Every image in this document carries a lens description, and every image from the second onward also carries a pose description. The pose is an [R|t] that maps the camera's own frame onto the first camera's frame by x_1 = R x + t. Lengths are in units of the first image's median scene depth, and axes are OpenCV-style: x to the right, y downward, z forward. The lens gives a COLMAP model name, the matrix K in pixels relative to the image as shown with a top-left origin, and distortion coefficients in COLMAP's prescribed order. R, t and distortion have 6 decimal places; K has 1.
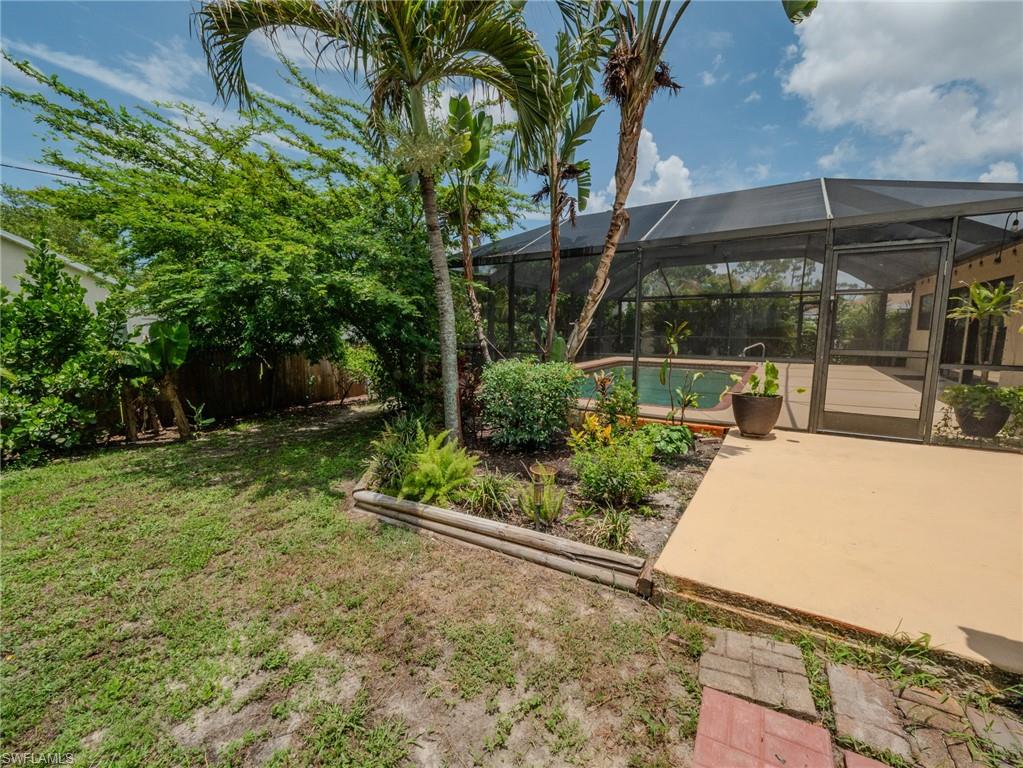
lens RADIAL K [[422.7, 0, 510.8], [0, 422.7, 374.1], [0, 0, 1]] dist [-0.001002, -0.000396]
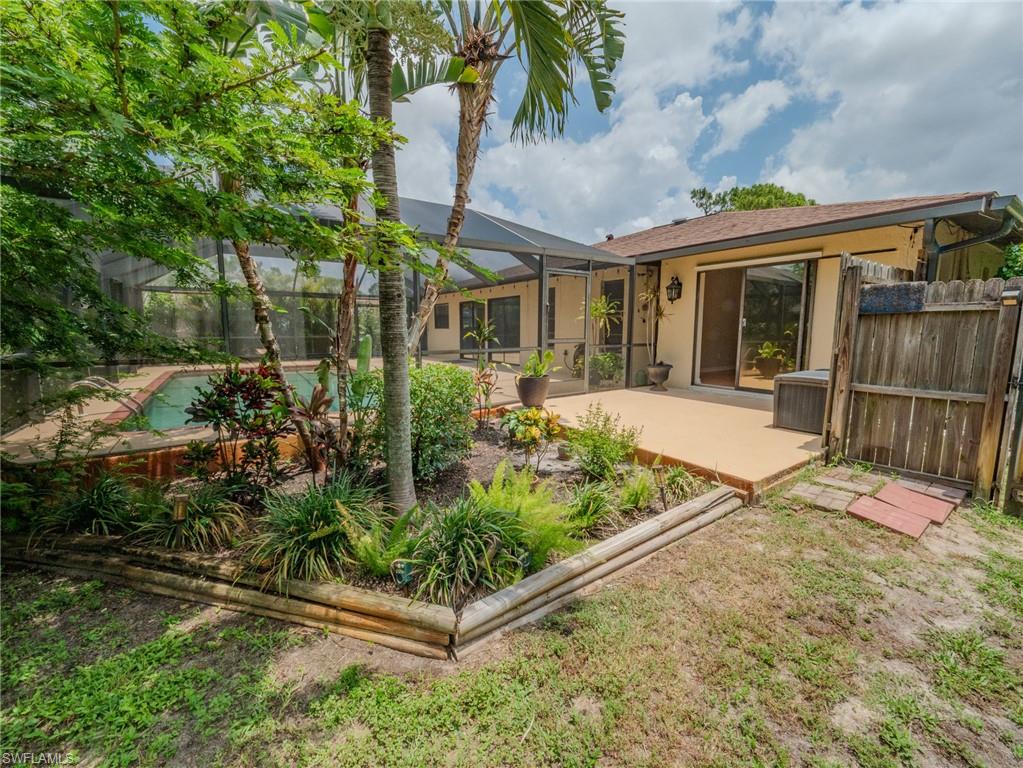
lens RADIAL K [[412.1, 0, 516.2], [0, 412.1, 381.1], [0, 0, 1]] dist [0.001734, 0.000284]
pose [[0.393291, -0.119287, 0.911643, -1.154921], [0.099904, 0.991221, 0.086600, -0.104882], [-0.913970, 0.057018, 0.401756, 1.023482]]
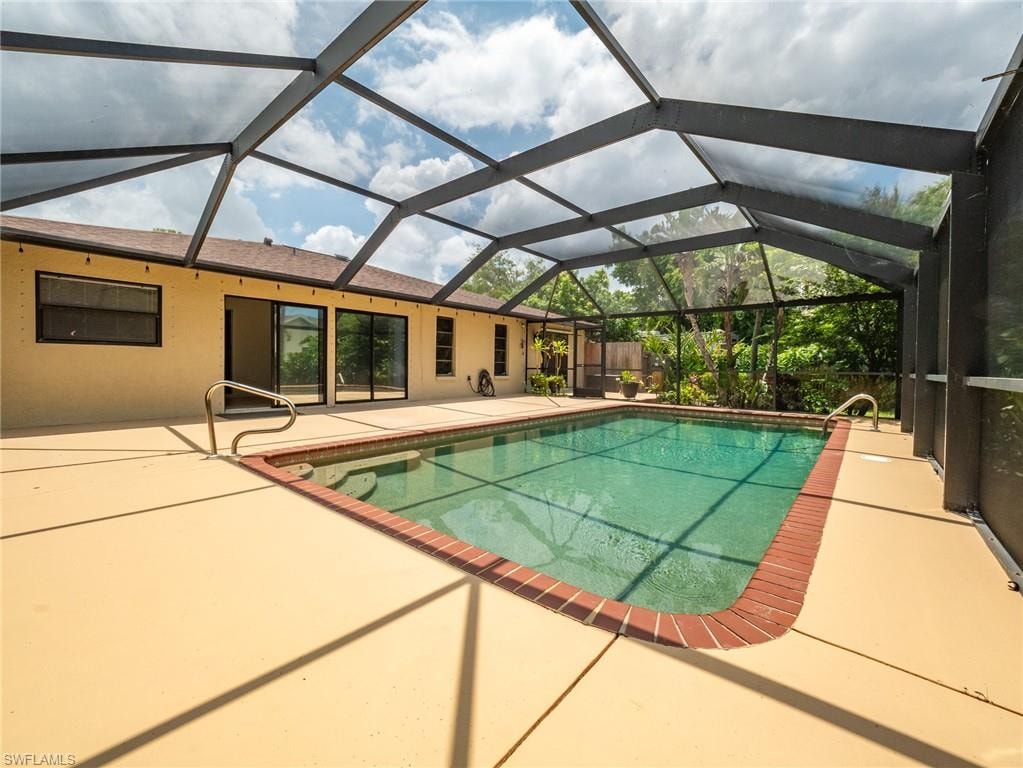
lens RADIAL K [[422.7, 0, 510.8], [0, 422.7, 374.1], [0, 0, 1]] dist [-0.001002, -0.000396]
pose [[-0.987259, -0.016281, 0.158288, 1.885688], [0.003299, 0.992444, 0.122657, -0.635526], [-0.159089, 0.121617, -0.979745, 7.151486]]
